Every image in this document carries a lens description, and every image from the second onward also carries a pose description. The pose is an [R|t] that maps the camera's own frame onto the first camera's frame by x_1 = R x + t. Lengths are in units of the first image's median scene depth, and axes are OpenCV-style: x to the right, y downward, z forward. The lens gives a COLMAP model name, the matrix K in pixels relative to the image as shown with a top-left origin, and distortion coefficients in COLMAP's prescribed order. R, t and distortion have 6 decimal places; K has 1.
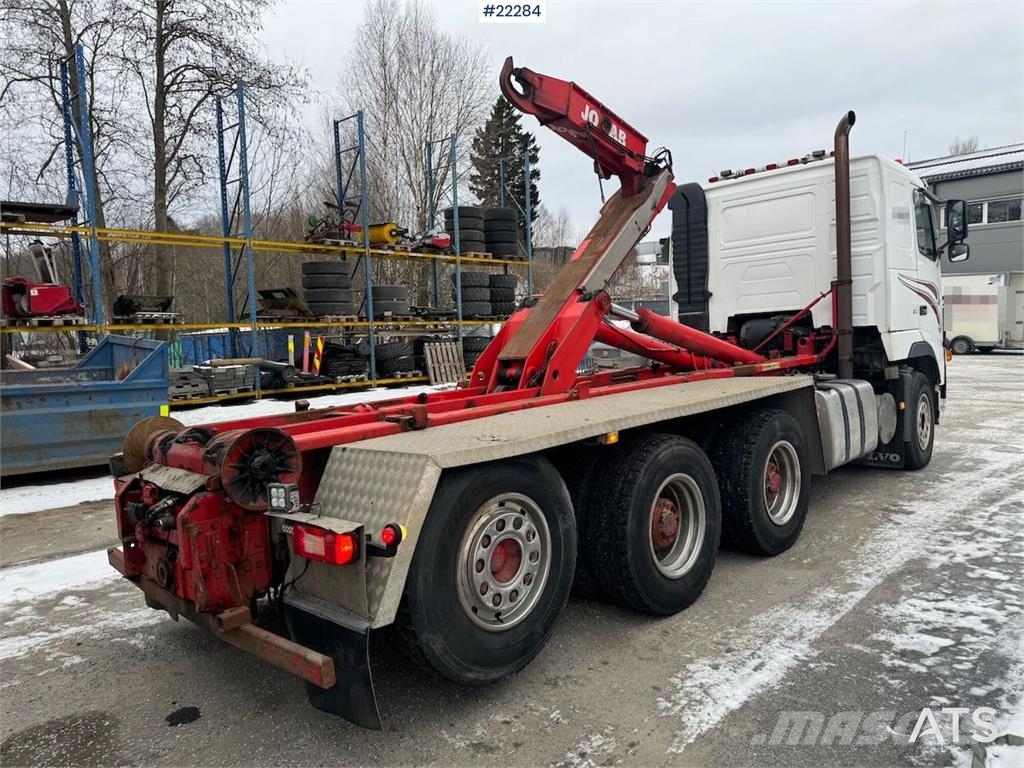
lens RADIAL K [[712.5, 0, 512.0], [0, 712.5, 384.0], [0, 0, 1]] dist [0.097299, -0.132280]
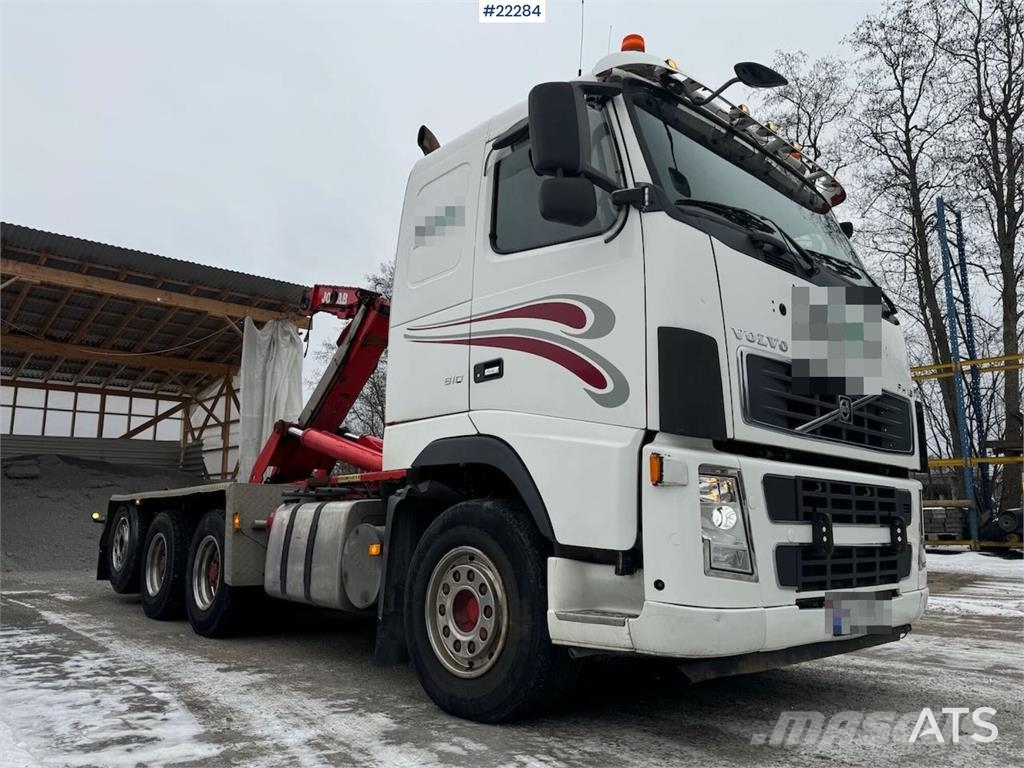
lens RADIAL K [[717.5, 0, 512.0], [0, 717.5, 384.0], [0, 0, 1]] dist [0.058329, -0.058322]
pose [[-0.071024, -0.138383, -0.987829, 1.033853], [-0.080794, 0.987874, -0.132580, -0.031106], [0.994197, 0.070394, -0.081344, 1.053474]]
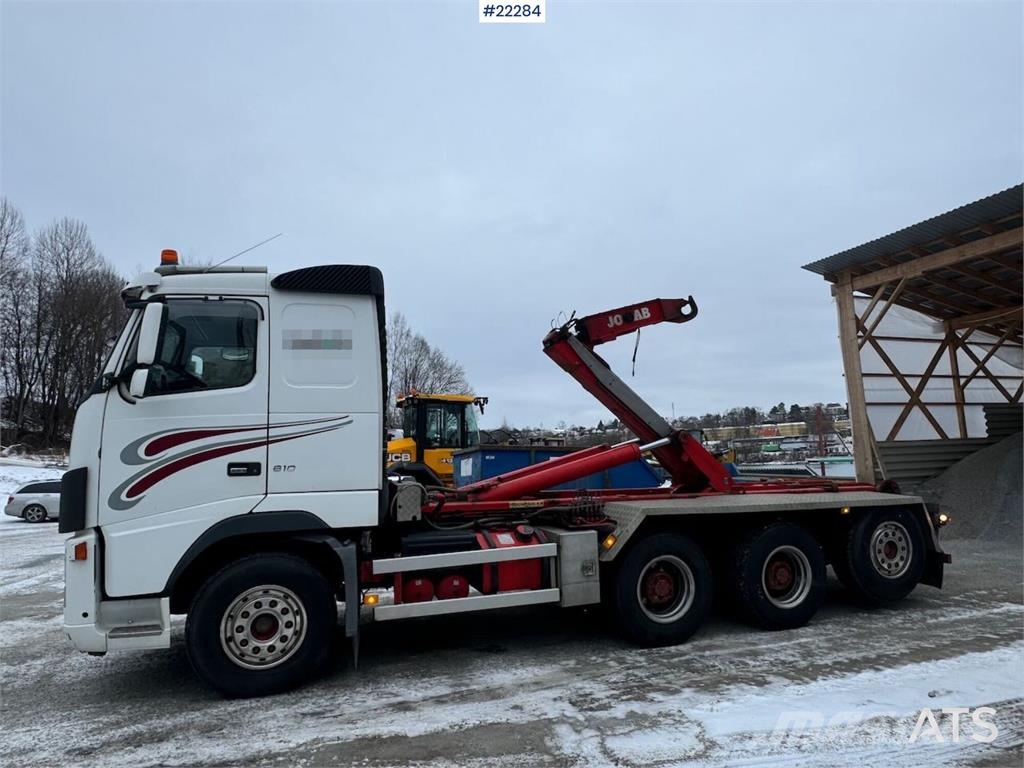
lens RADIAL K [[651.4, 0, 509.5], [0, 651.4, 378.2], [0, 0, 1]] dist [-0.004562, 0.004909]
pose [[-0.894207, 0.114952, 0.432644, -0.174585], [0.096701, 0.993251, -0.064037, -0.125643], [-0.437085, -0.015425, -0.899288, 1.680442]]
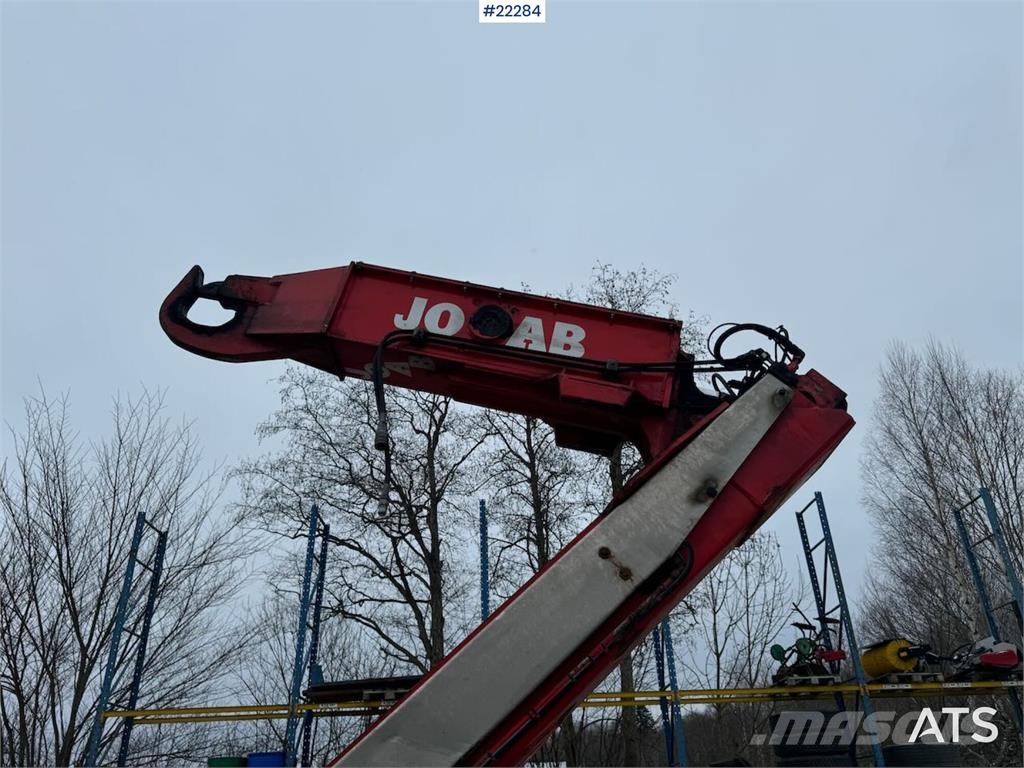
lens RADIAL K [[790.8, 0, 512.0], [0, 790.8, 384.0], [0, 0, 1]] dist [0.061009, -0.089046]
pose [[0.694041, -0.342081, -0.633472, 0.283101], [-0.044630, 0.857766, -0.512099, -0.085781], [0.718551, 0.383690, 0.580058, 0.561737]]
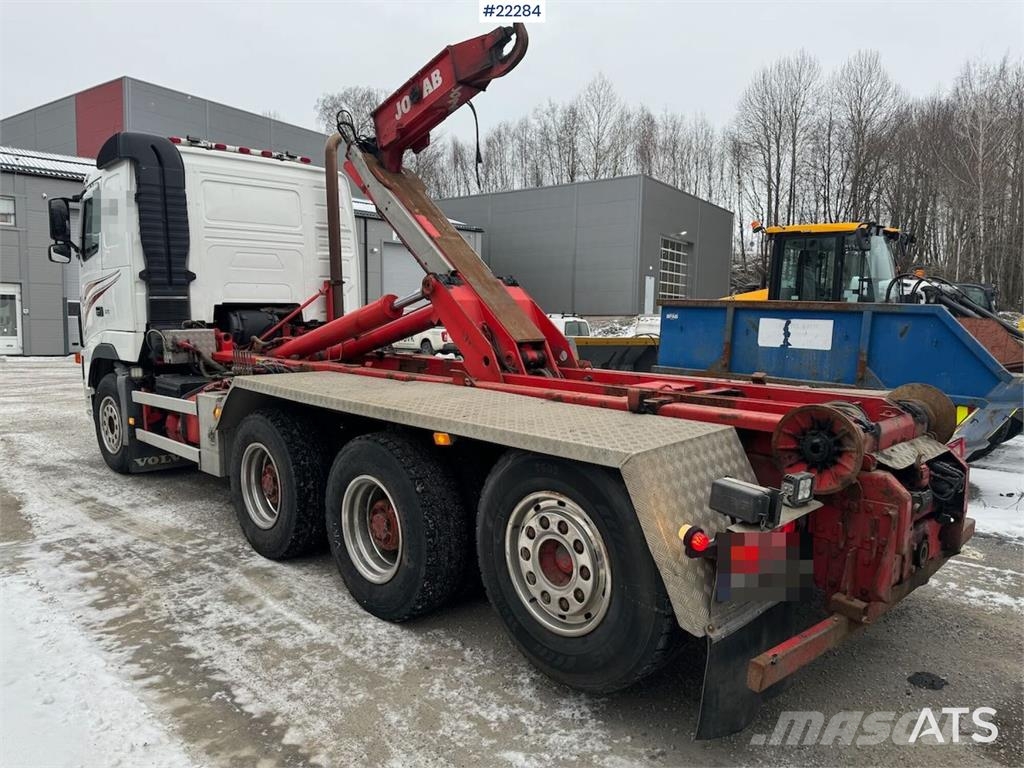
lens RADIAL K [[717.5, 0, 512.0], [0, 717.5, 384.0], [0, 0, 1]] dist [0.058329, -0.058322]
pose [[0.031383, -0.048739, 0.998318, -0.614981], [0.067297, 0.996647, 0.046542, -0.014695], [-0.997239, 0.065724, 0.034558, 0.648836]]
